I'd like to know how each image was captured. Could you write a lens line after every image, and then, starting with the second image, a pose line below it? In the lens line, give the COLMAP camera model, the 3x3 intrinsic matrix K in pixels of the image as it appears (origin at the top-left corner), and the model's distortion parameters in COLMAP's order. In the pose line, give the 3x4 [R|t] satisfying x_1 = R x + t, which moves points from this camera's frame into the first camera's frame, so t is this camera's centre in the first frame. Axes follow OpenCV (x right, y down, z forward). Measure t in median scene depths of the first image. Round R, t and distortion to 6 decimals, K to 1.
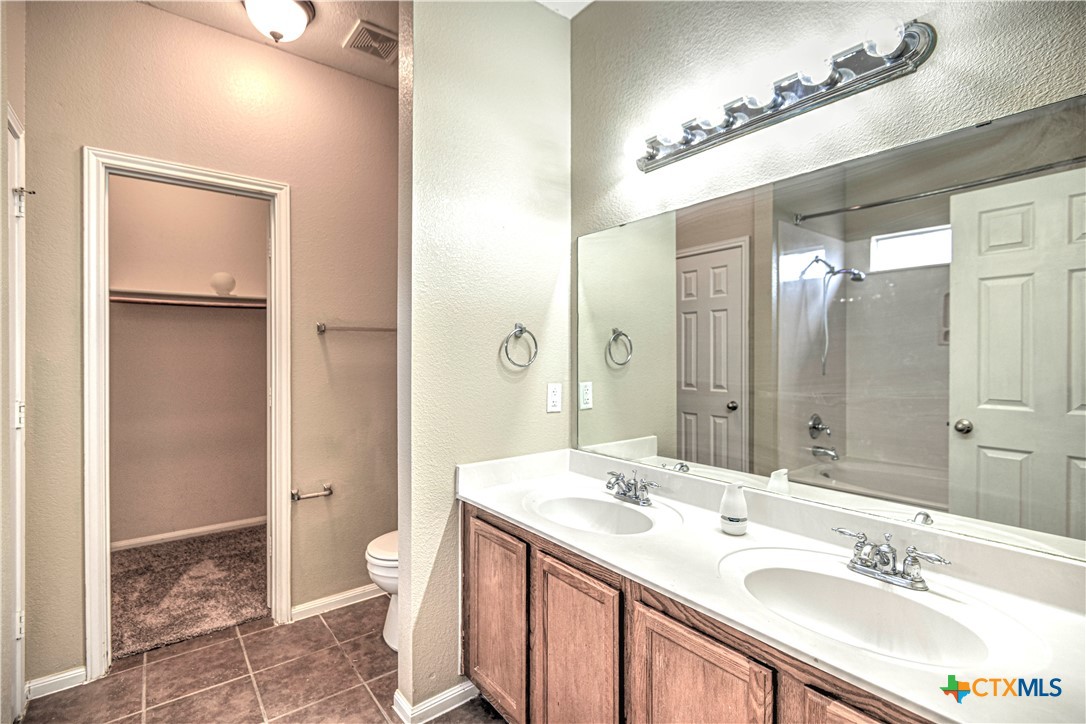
lens RADIAL K [[502.4, 0, 552.5], [0, 502.4, 357.9], [0, 0, 1]] dist [0.011896, -0.007915]
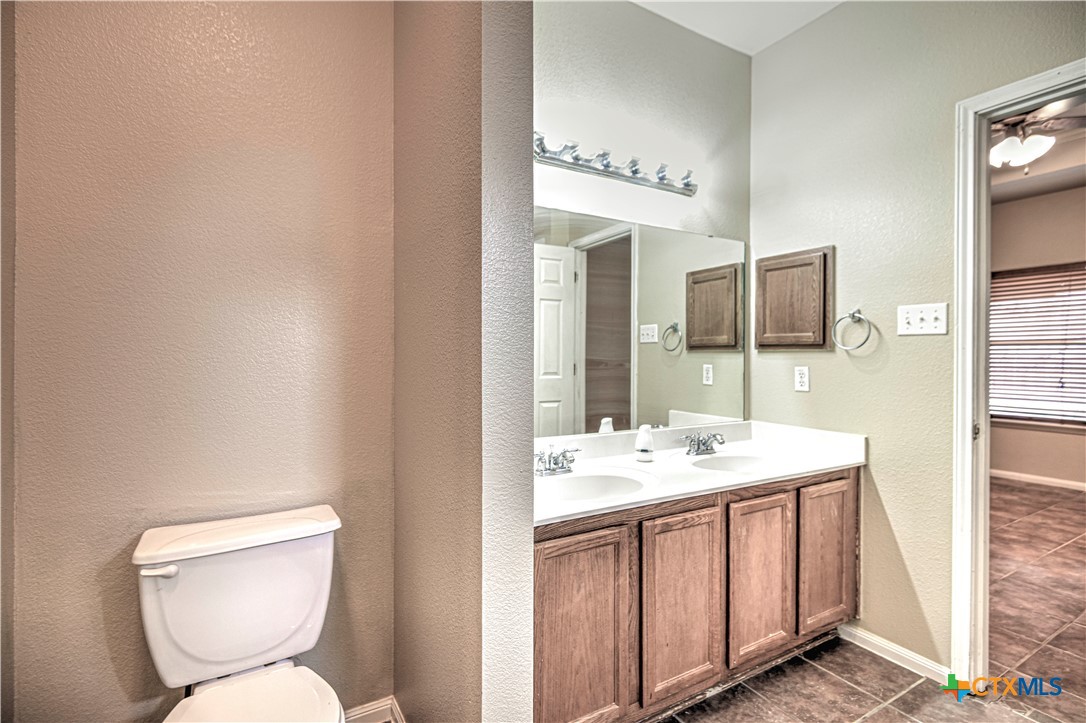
lens RADIAL K [[506.6, 0, 543.0], [0, 506.6, 361.5], [0, 0, 1]] dist [-0.000712, -0.001108]
pose [[0.157338, -0.008179, 0.987511, -1.109762], [0.011096, 0.999917, 0.006514, 0.050202], [-0.987482, 0.009932, 0.157416, 1.069741]]
